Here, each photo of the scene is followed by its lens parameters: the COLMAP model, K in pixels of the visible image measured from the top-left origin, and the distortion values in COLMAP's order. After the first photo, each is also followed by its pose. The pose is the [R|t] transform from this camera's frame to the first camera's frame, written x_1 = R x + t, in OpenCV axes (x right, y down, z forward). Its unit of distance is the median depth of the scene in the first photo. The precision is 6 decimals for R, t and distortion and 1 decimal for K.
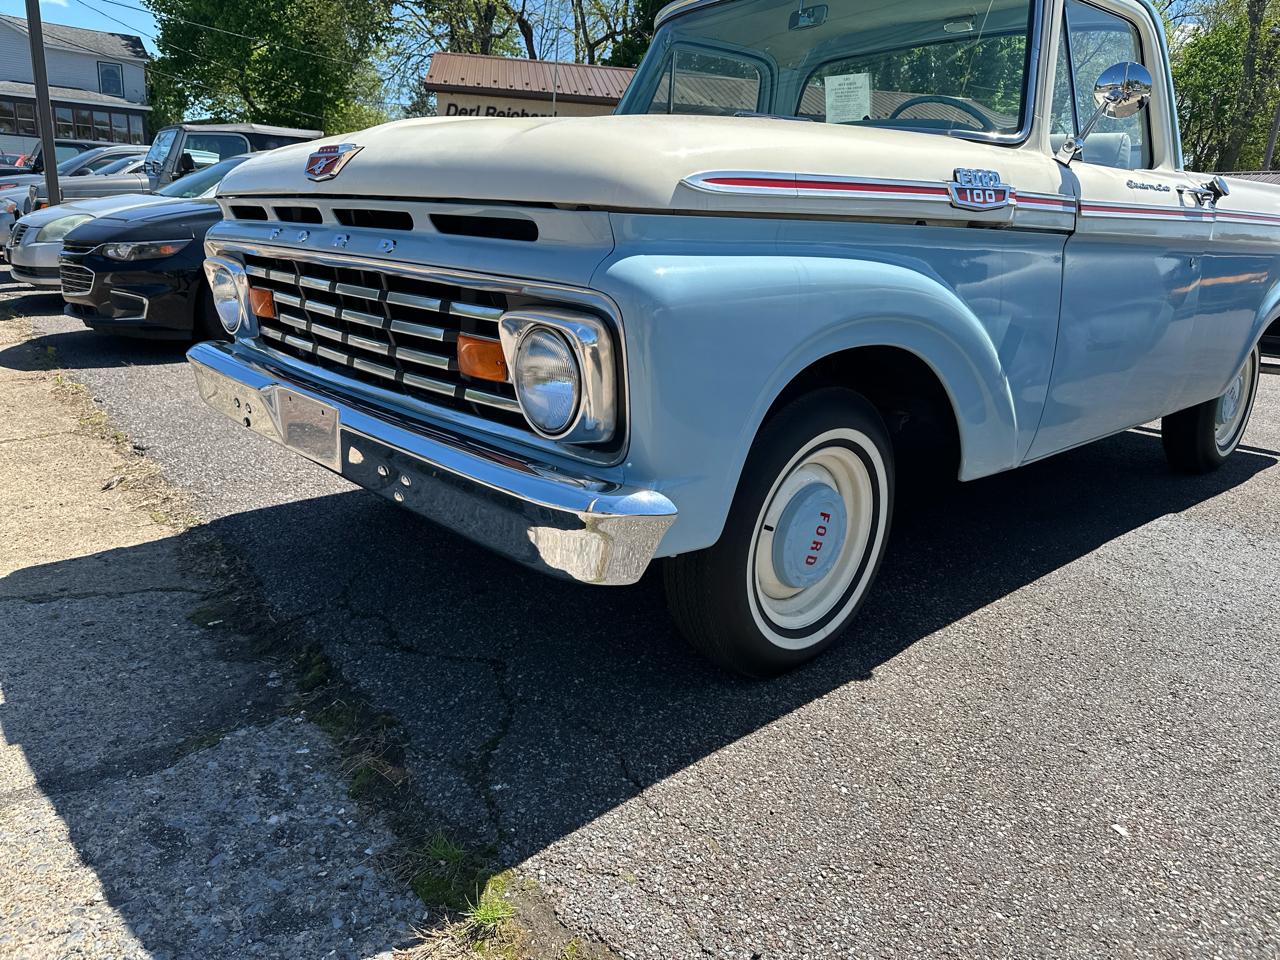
lens RADIAL K [[914.7, 0, 643.4], [0, 914.7, 475.3], [0, 0, 1]] dist [0.012787, -0.022170]
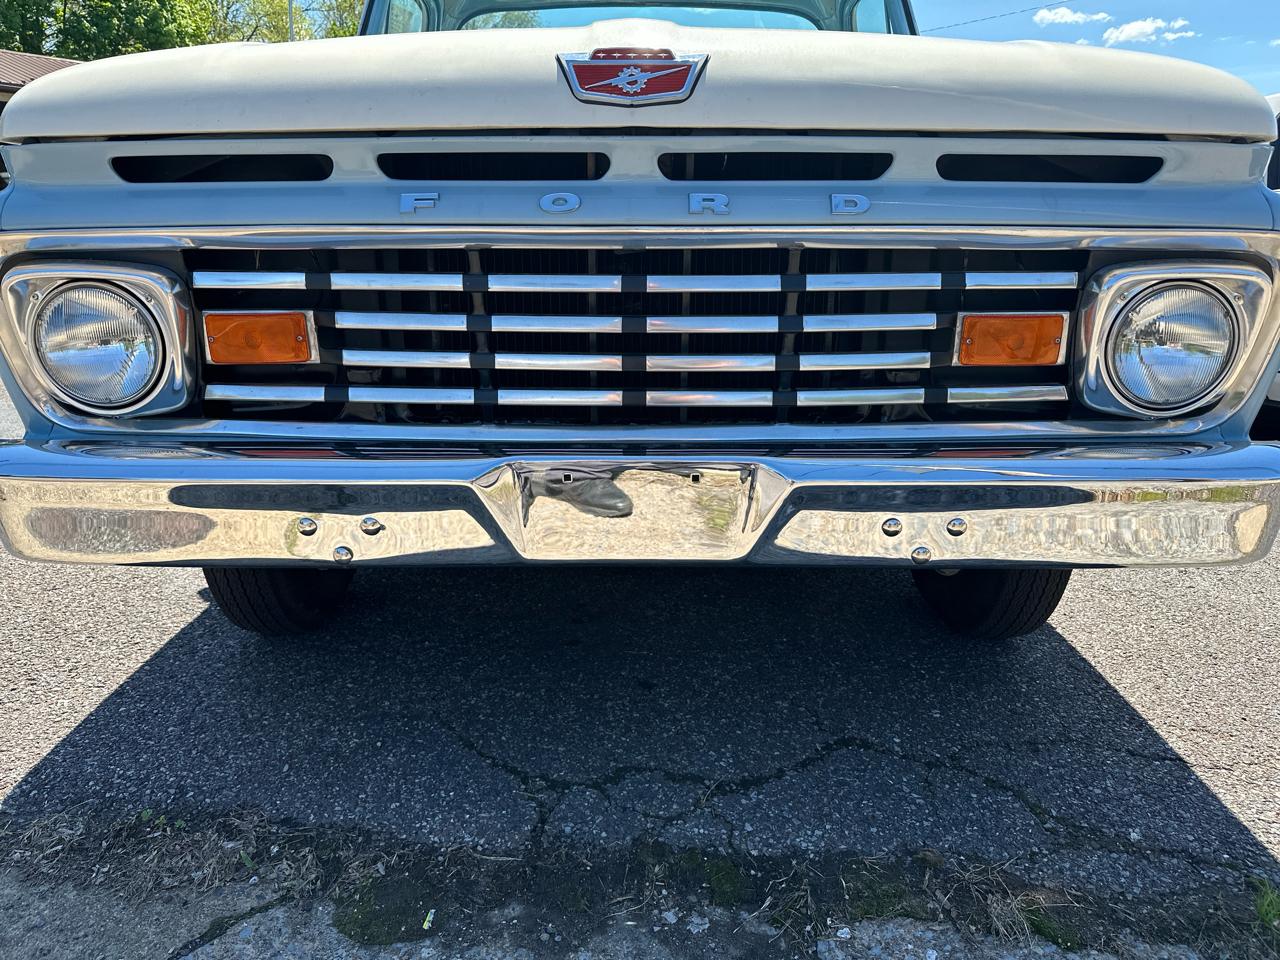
lens RADIAL K [[914.2, 0, 638.1], [0, 914.2, 468.9], [0, 0, 1]] dist [0.019711, -0.032539]
pose [[0.674172, -0.231702, 0.701289, -0.751873], [0.225311, 0.968776, 0.103480, -0.136837], [-0.703368, 0.088245, 0.705327, 0.535848]]
